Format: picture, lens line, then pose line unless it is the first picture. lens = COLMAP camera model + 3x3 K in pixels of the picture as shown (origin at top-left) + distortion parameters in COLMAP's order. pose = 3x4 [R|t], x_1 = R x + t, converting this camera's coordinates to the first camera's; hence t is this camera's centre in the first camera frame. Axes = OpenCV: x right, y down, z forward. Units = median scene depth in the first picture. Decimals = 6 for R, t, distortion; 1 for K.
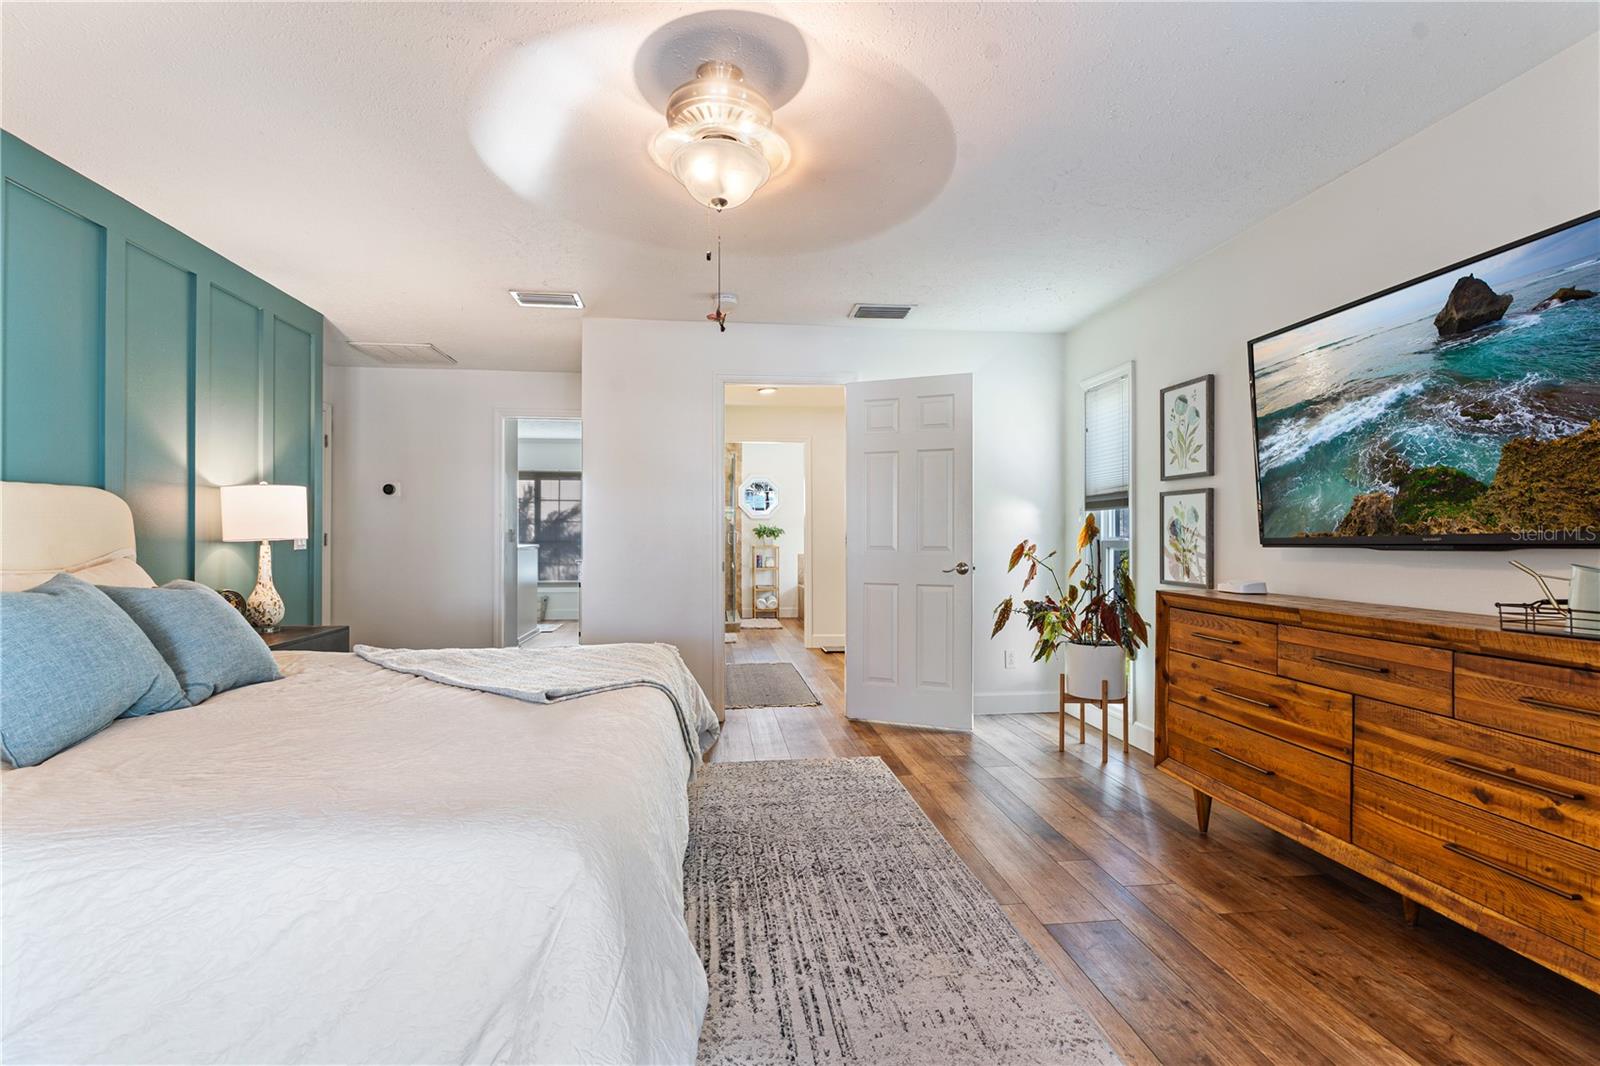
lens RADIAL K [[742.9, 0, 783.2], [0, 742.9, 517.2], [0, 0, 1]] dist [-0.007870, 0.001255]
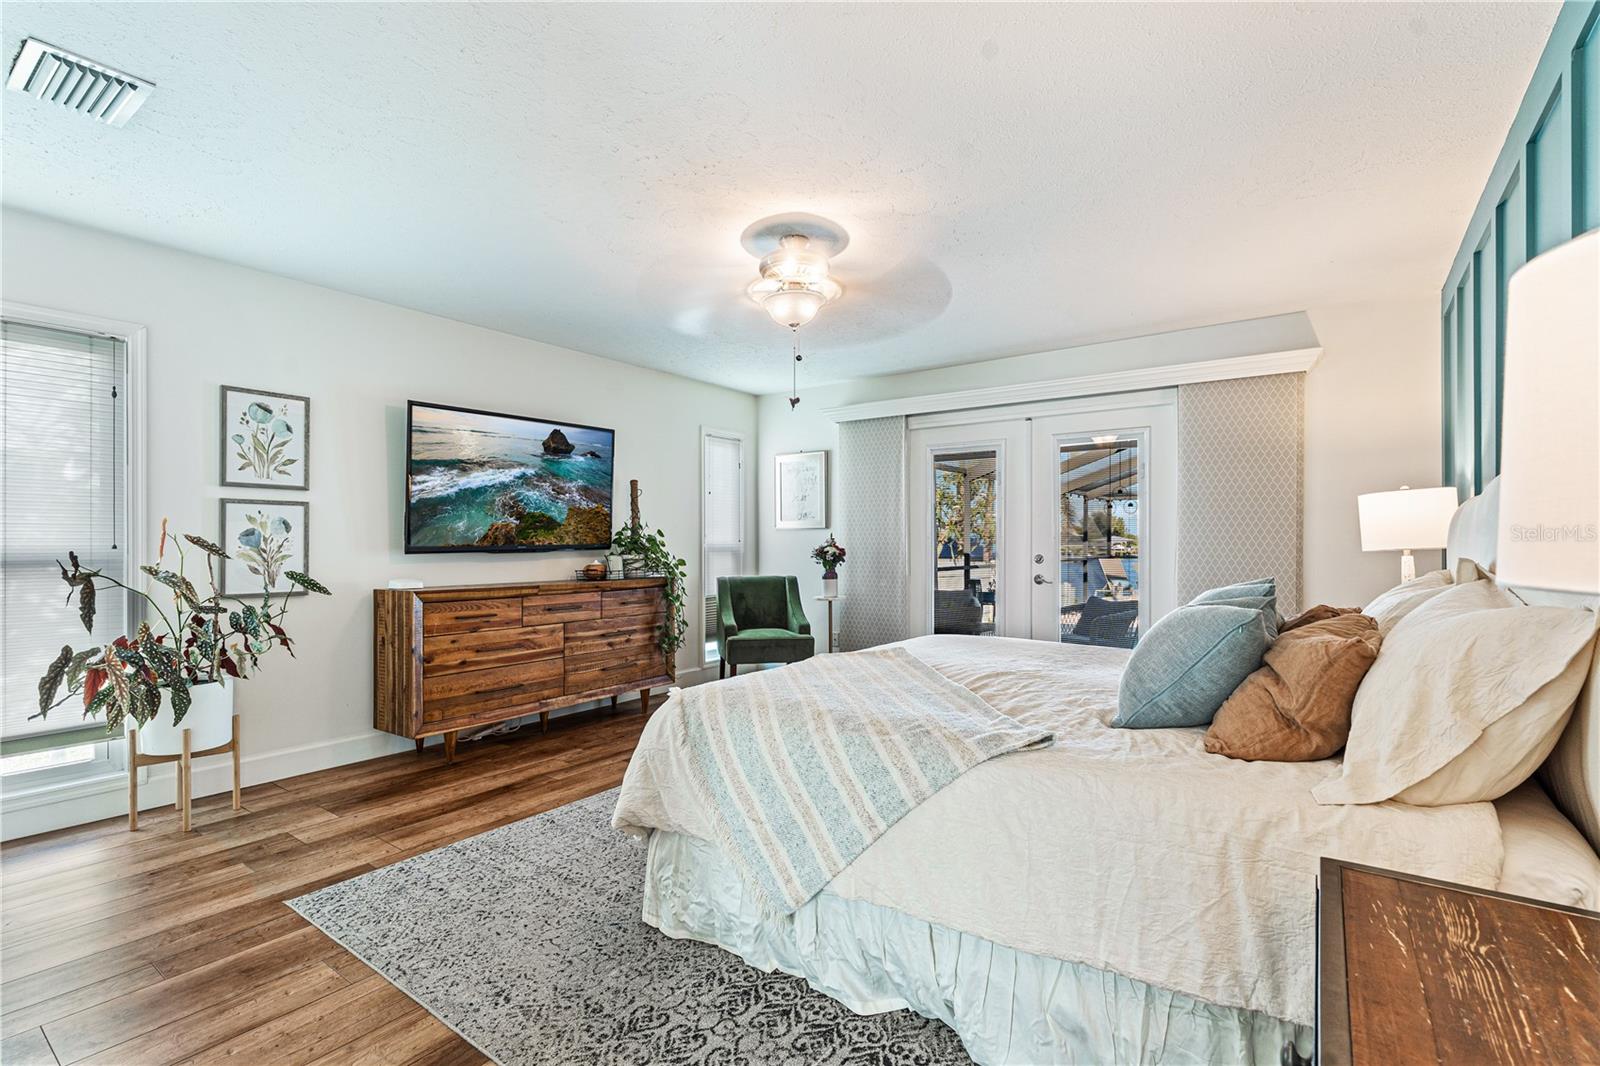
lens RADIAL K [[742.9, 0, 793.0], [0, 742.9, 546.1], [0, 0, 1]] dist [-0.007870, 0.001255]
pose [[-0.741824, -0.004145, 0.670582, -0.988708], [-0.016608, 0.999788, -0.012193, 0.037874], [-0.670389, -0.020182, -0.741735, 1.929724]]
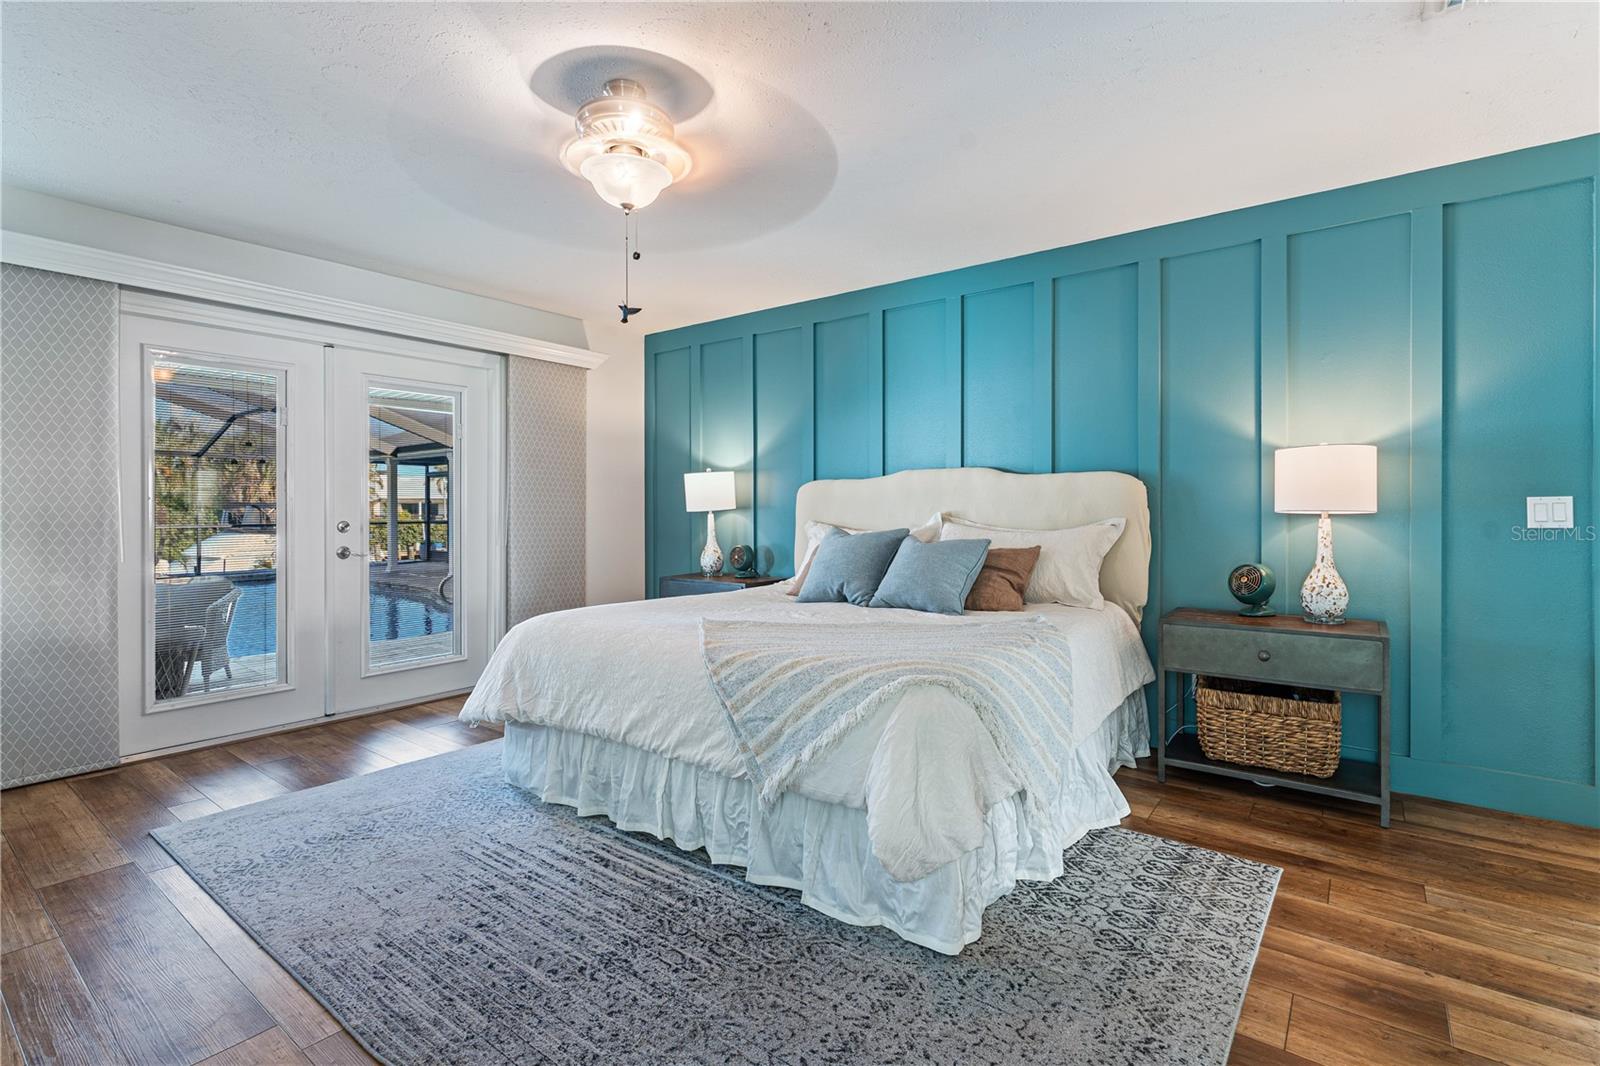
lens RADIAL K [[742.9, 0, 794.3], [0, 742.9, 516.5], [0, 0, 1]] dist [-0.007870, 0.001255]
pose [[-0.684947, 0.009225, -0.728534, 0.494538], [0.018474, 0.999818, -0.004708, 0.041419], [0.728358, -0.016683, -0.684993, 1.767054]]
